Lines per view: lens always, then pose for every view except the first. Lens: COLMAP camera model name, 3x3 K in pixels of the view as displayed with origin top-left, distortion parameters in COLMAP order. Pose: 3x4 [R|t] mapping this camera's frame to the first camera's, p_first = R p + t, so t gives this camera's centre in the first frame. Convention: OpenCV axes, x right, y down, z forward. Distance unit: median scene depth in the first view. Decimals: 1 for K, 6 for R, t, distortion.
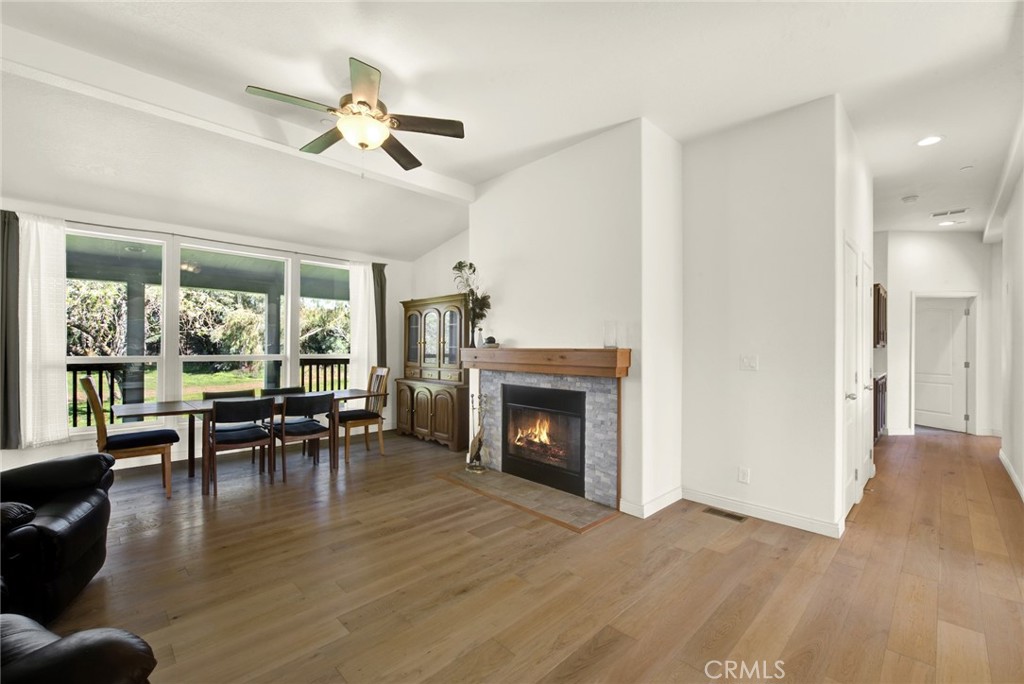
lens RADIAL K [[429.0, 0, 510.7], [0, 429.0, 344.2], [0, 0, 1]] dist [-0.001021, -0.000950]
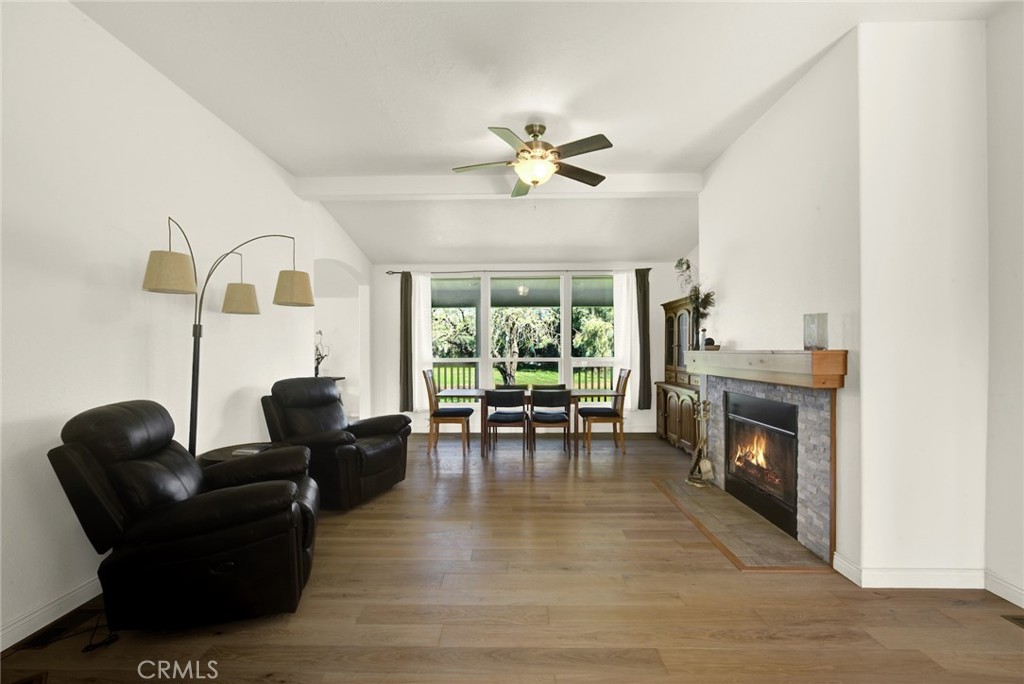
lens RADIAL K [[440.2, 0, 510.2], [0, 440.2, 352.6], [0, 0, 1]] dist [-0.008745, -0.000512]
pose [[0.695356, -0.003208, -0.718658, 0.384214], [0.010454, 0.999929, 0.005651, 0.004240], [0.718589, -0.011442, 0.695340, 0.069303]]
